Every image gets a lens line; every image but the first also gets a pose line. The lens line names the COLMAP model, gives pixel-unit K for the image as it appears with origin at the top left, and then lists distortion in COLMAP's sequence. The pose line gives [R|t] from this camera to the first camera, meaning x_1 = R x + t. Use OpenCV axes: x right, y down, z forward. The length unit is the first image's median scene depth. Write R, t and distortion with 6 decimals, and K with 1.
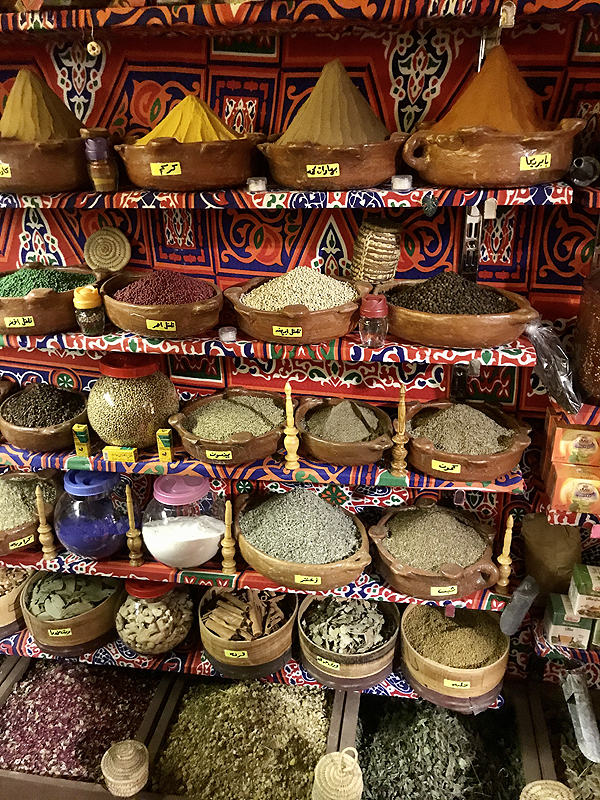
lens RADIAL K [[654.3, 0, 300.3], [0, 654.3, 399.2], [0, 0, 1]] dist [-0.001425, -0.007091]
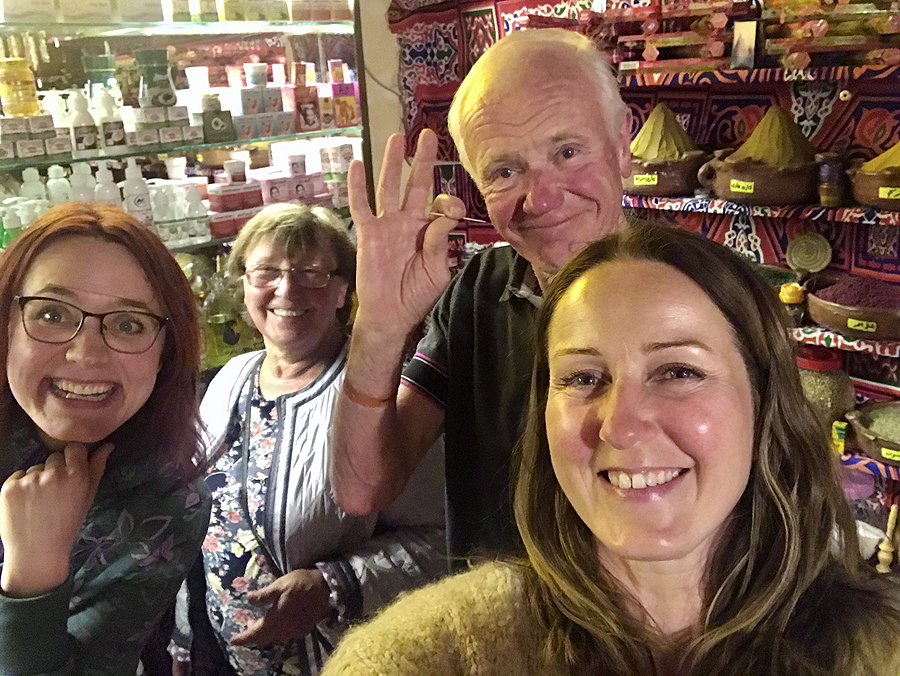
lens RADIAL K [[878.1, 0, 451.0], [0, 878.1, 340.3], [0, 0, 1]] dist [-0.015452, 0.000000]
pose [[0.852227, 0.129576, -0.506872, -0.046465], [-0.178667, 0.982679, -0.049190, 0.104163], [0.491719, 0.132482, 0.860617, -0.587919]]
